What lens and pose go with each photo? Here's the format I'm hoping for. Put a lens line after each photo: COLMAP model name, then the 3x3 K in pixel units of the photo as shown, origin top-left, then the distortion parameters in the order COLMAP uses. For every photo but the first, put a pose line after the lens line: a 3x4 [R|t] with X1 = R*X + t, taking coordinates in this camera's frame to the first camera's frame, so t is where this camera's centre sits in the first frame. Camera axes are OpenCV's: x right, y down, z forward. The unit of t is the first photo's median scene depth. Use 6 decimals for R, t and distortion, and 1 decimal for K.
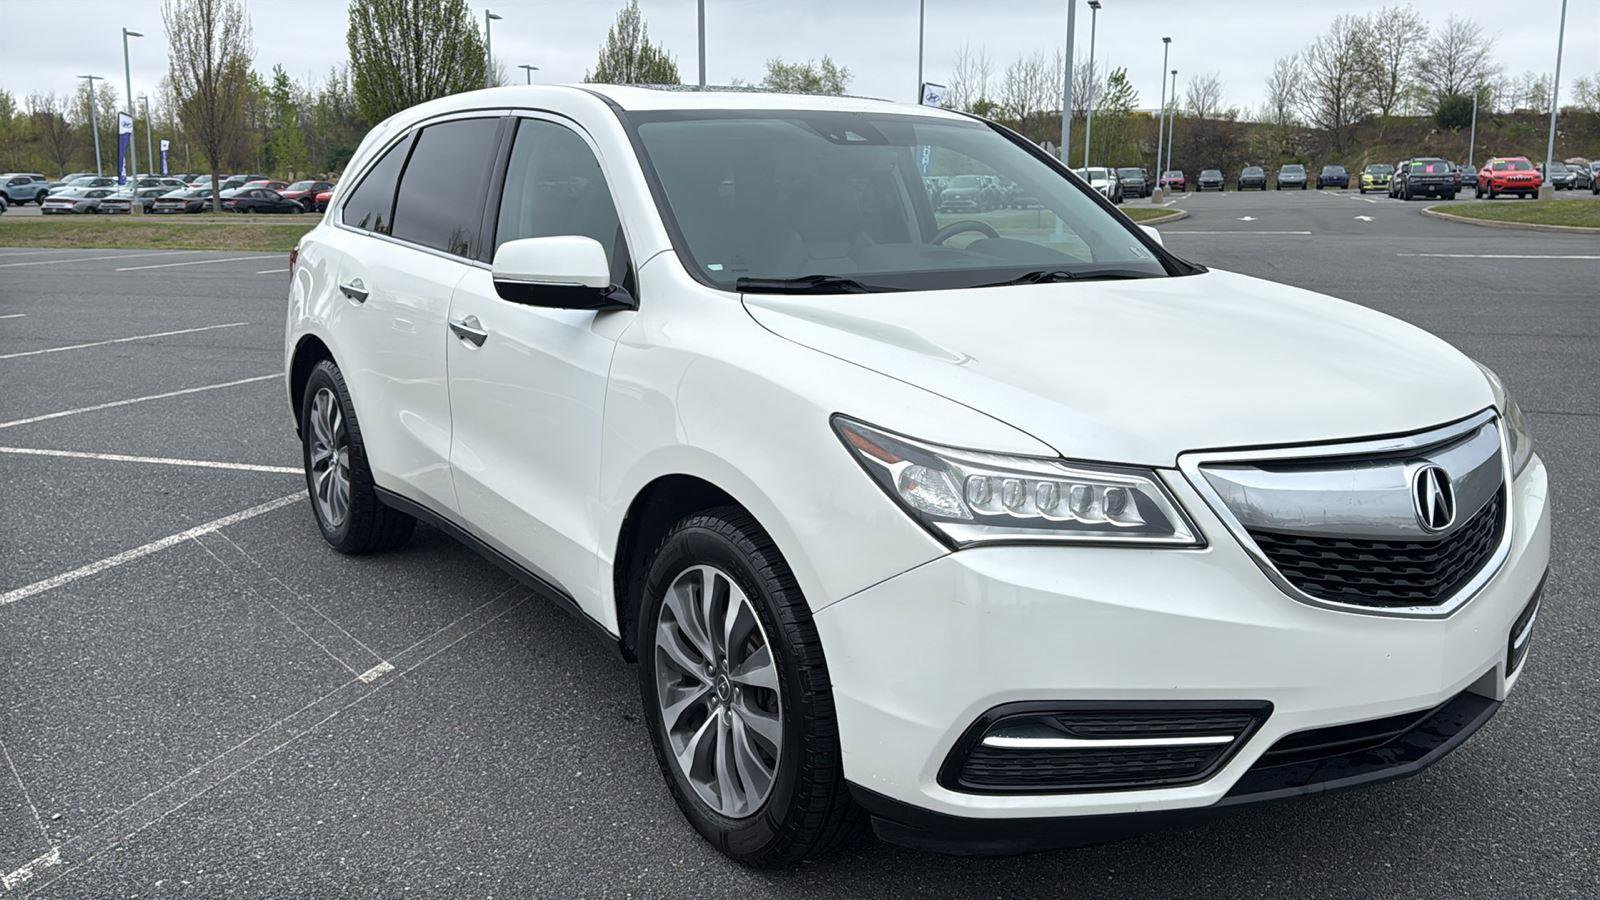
lens RADIAL K [[1352.3, 0, 790.8], [0, 1352.3, 453.9], [0, 0, 1]] dist [0.137976, -0.228039]
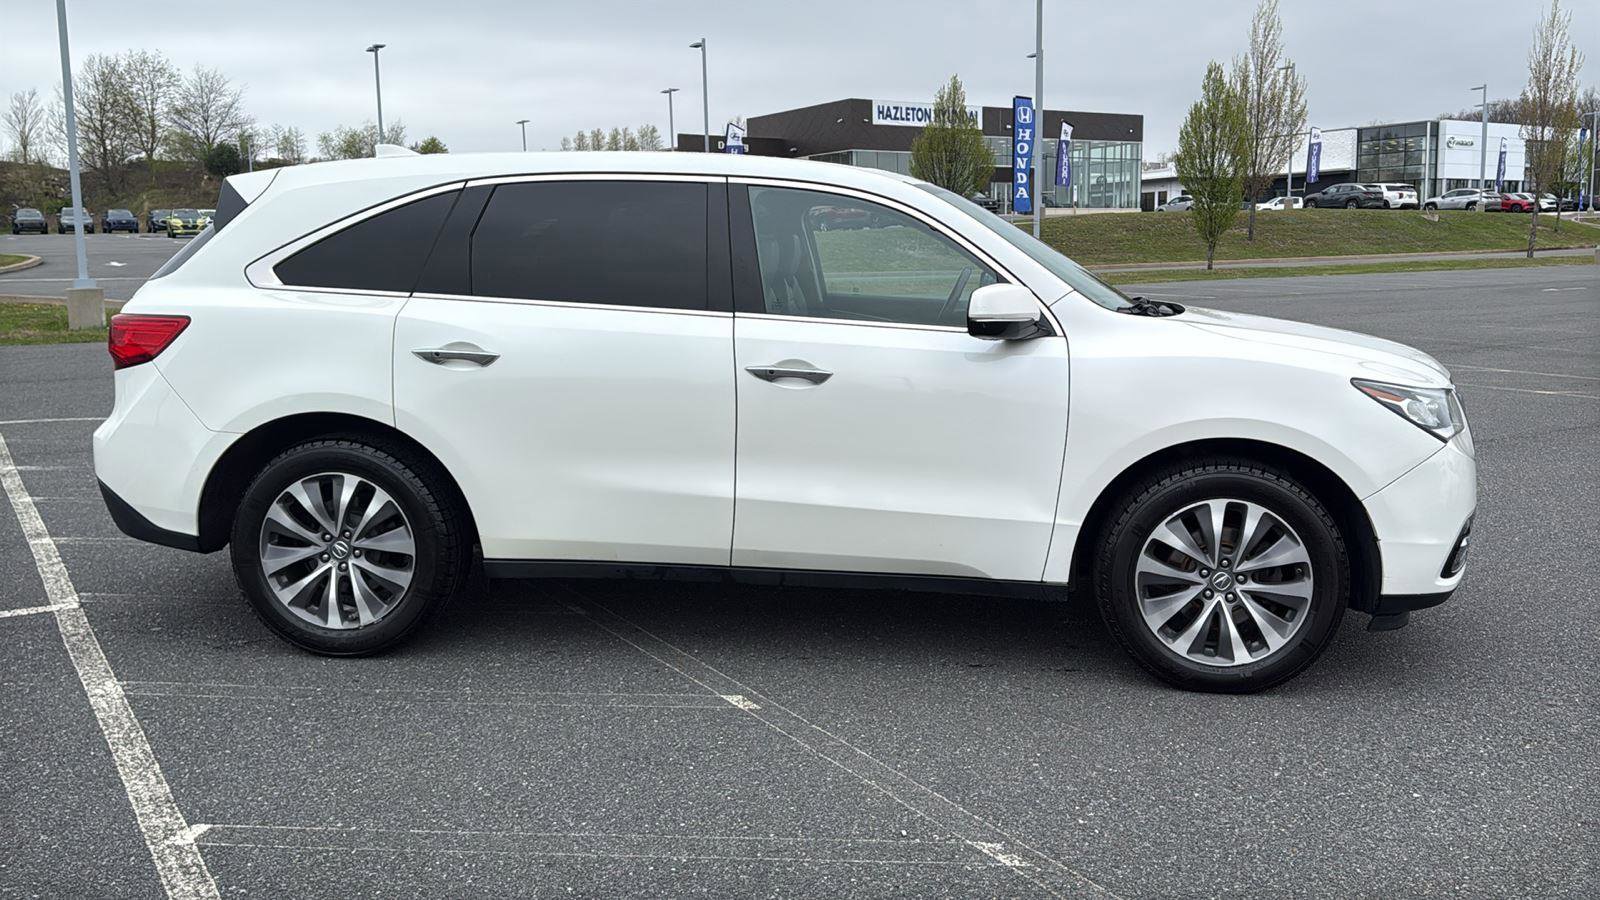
lens RADIAL K [[1352.3, 0, 838.6], [0, 1352.3, 422.7], [0, 0, 1]] dist [0.137976, -0.228039]
pose [[0.634917, -0.106493, 0.765206, -1.138919], [0.146725, 0.989049, 0.015903, -0.065361], [-0.758520, 0.102178, 0.643589, 0.271529]]
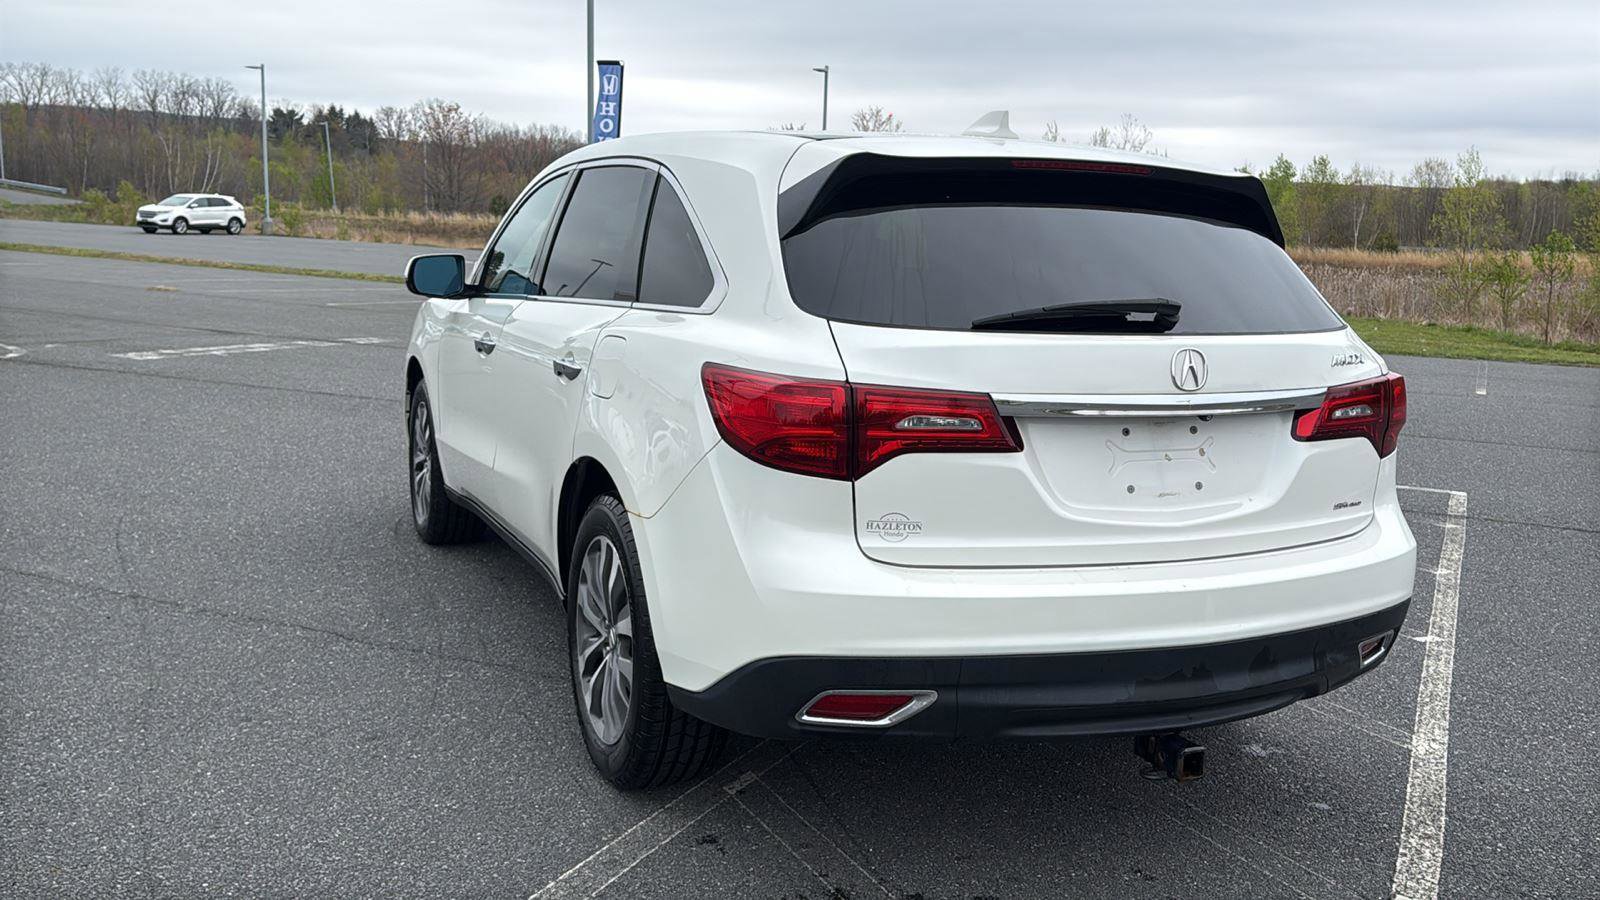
lens RADIAL K [[1357.9, 0, 812.1], [0, 1357.9, 449.7], [0, 0, 1]] dist [0.125317, -0.200484]
pose [[-0.986538, -0.068879, 0.148319, -0.318264], [-0.013762, 0.938721, 0.344402, -0.513572], [-0.162952, 0.337725, -0.927032, 2.561171]]
